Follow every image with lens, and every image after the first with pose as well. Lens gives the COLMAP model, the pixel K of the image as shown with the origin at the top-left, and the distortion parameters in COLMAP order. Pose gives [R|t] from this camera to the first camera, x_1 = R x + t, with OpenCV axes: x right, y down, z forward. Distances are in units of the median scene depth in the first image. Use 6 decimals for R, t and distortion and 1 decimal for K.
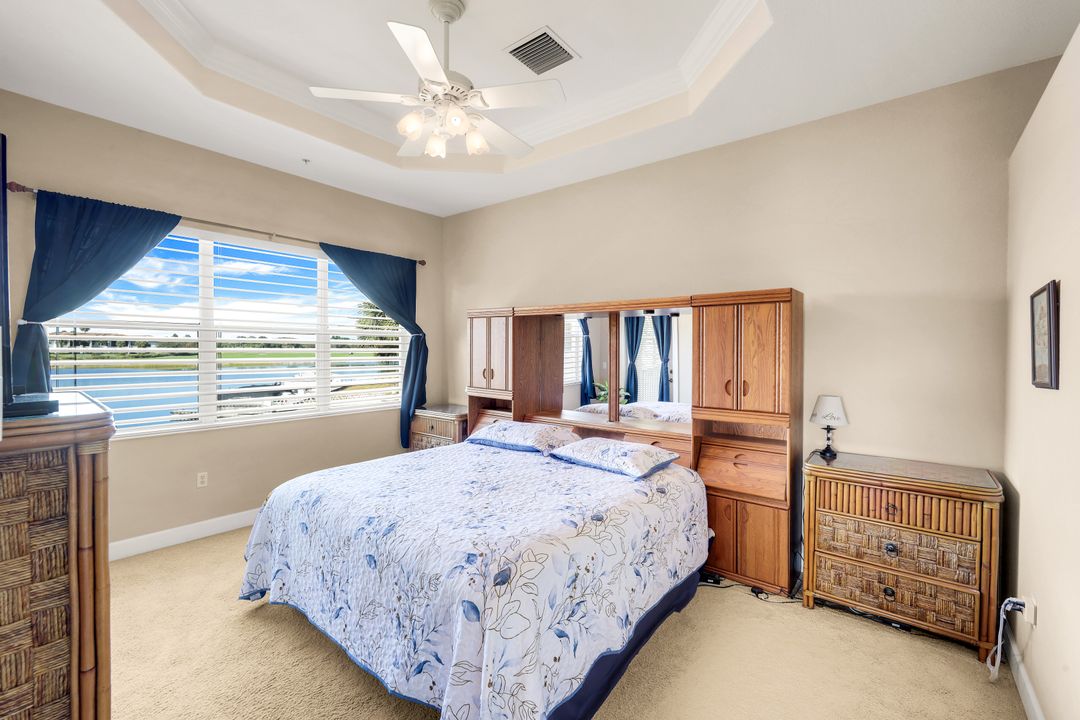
lens RADIAL K [[436.6, 0, 544.5], [0, 436.6, 355.8], [0, 0, 1]] dist [-0.002554, -0.000185]
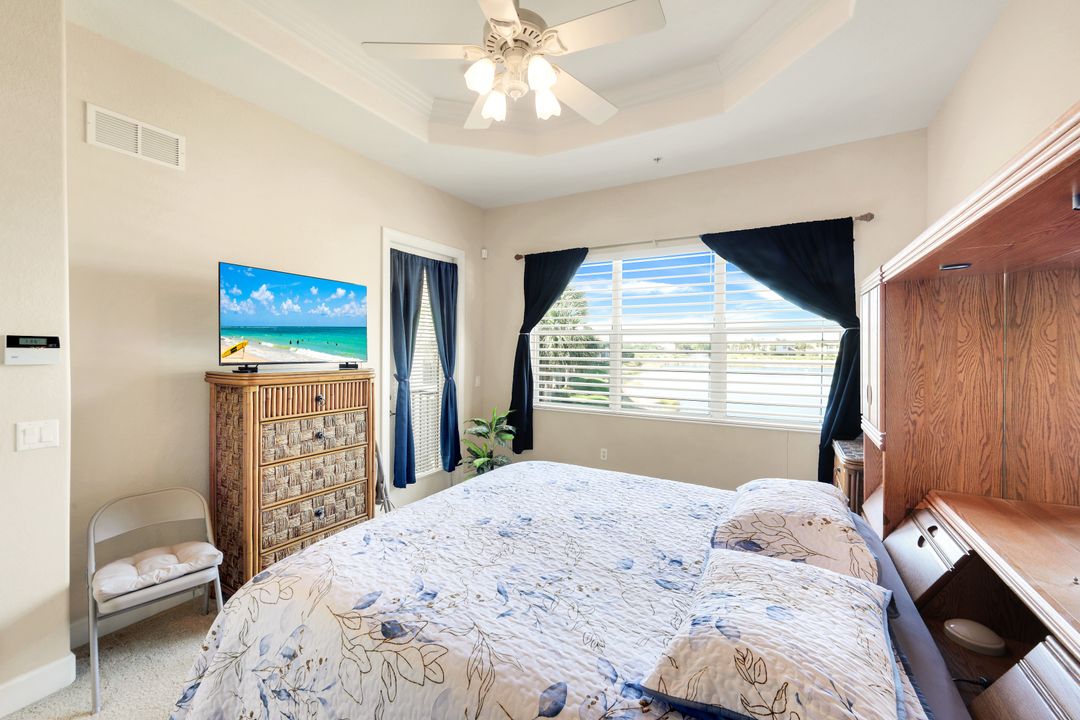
lens RADIAL K [[436.6, 0, 542.6], [0, 436.6, 353.1], [0, 0, 1]] dist [-0.002554, -0.000185]
pose [[0.166677, 0.004084, -0.986003, 0.578213], [-0.020140, 0.999797, 0.000737, -0.003462], [0.985806, 0.019735, 0.166726, 0.866205]]
